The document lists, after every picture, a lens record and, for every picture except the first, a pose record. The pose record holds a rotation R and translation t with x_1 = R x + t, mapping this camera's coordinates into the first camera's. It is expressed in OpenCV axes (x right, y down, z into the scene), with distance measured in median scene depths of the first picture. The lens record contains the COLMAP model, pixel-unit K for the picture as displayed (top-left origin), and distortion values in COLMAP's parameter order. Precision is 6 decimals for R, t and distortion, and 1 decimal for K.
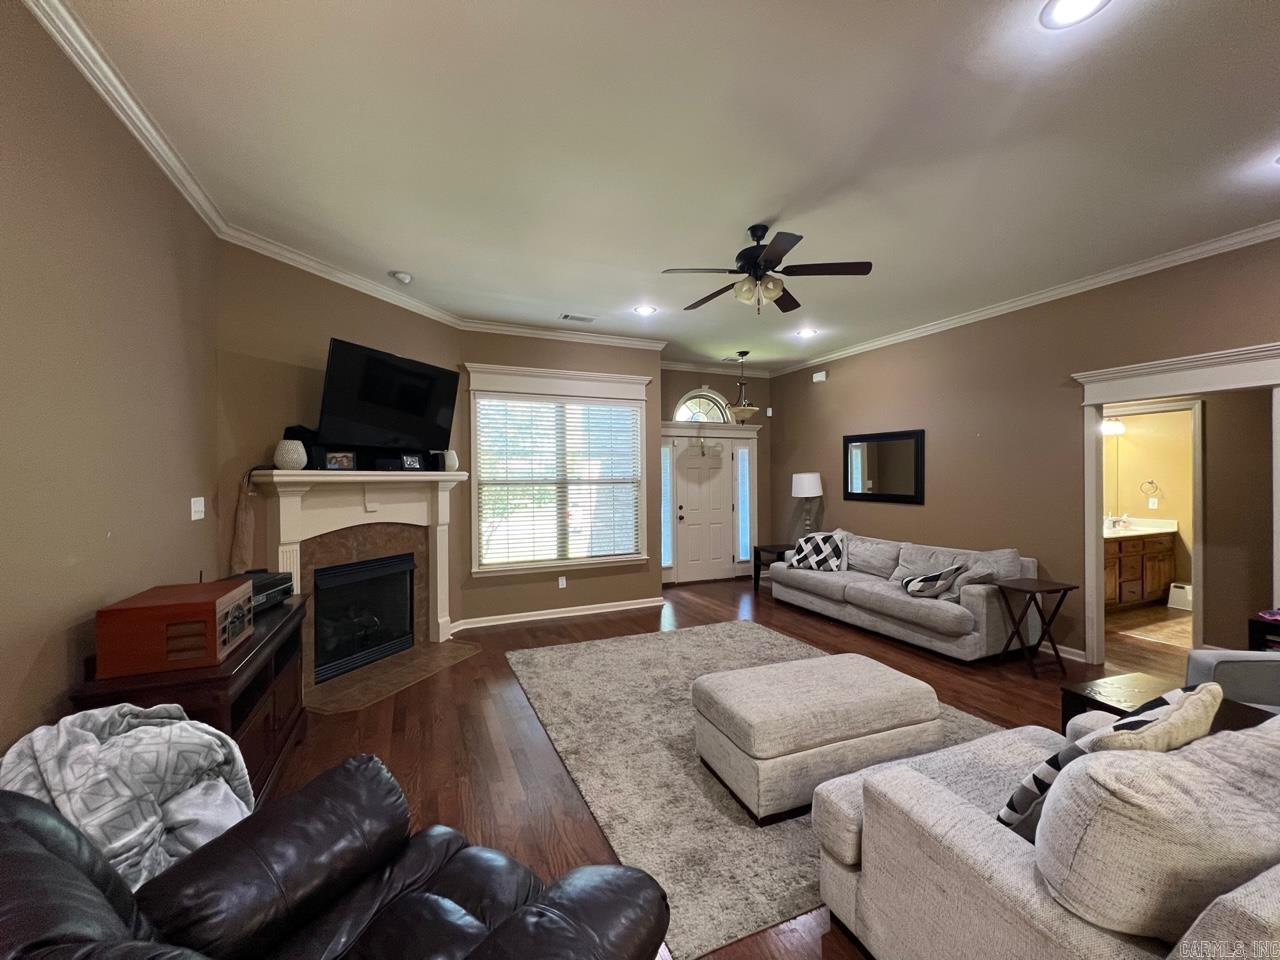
lens RADIAL K [[516.4, 0, 640.0], [0, 516.4, 480.0], [0, 0, 1]] dist [-0.000285, -0.000012]
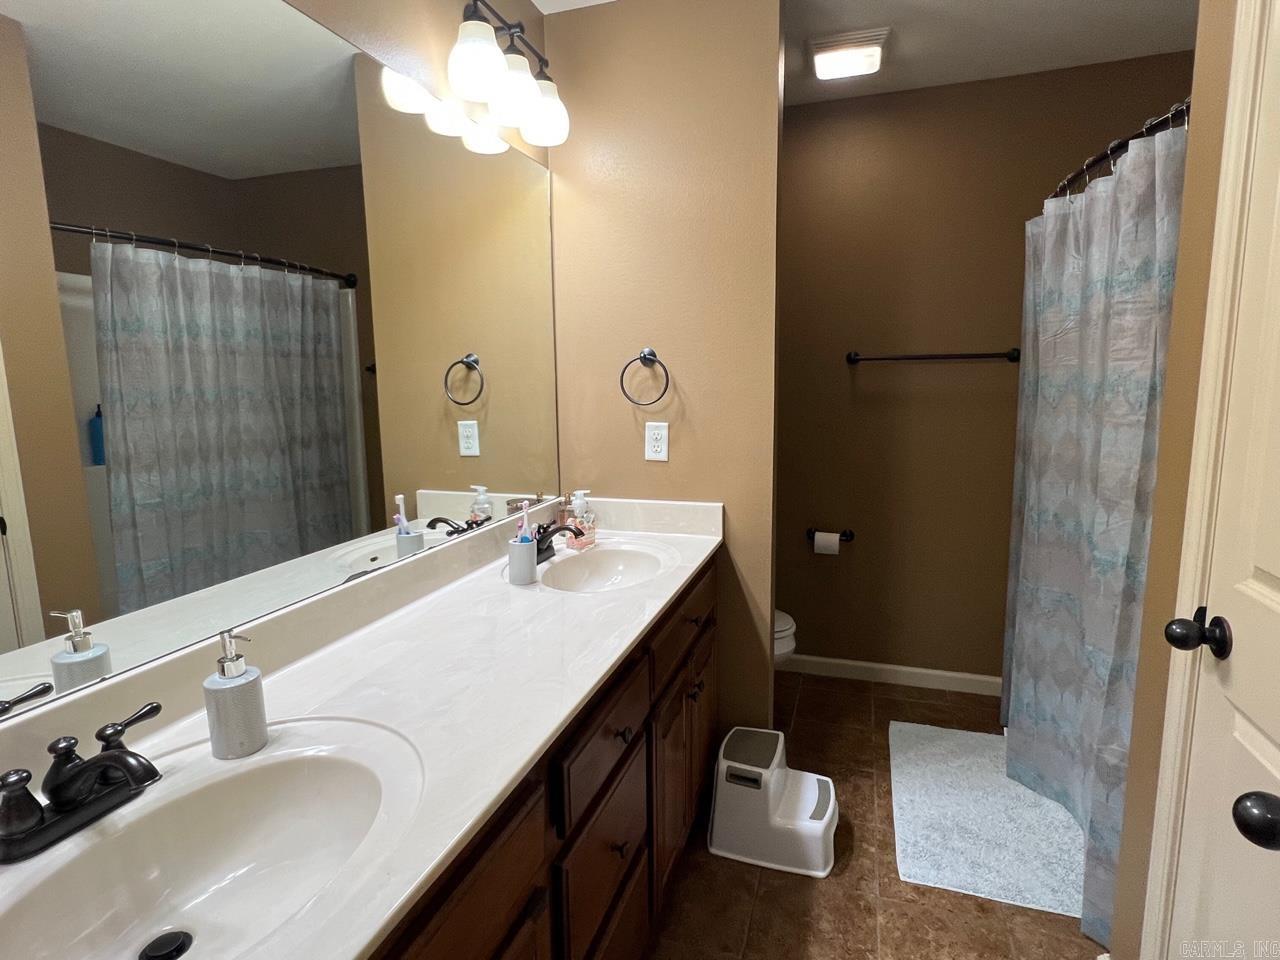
lens RADIAL K [[689.6, 0, 640.0], [0, 689.6, 480.0], [0, 0, 1]] dist [-0.000590, 0.000015]
pose [[0.666090, -0.112096, 0.737400, 0.733753], [0.009787, 0.989871, 0.141635, 0.015063], [-0.745807, -0.087124, 0.660440, 0.780157]]
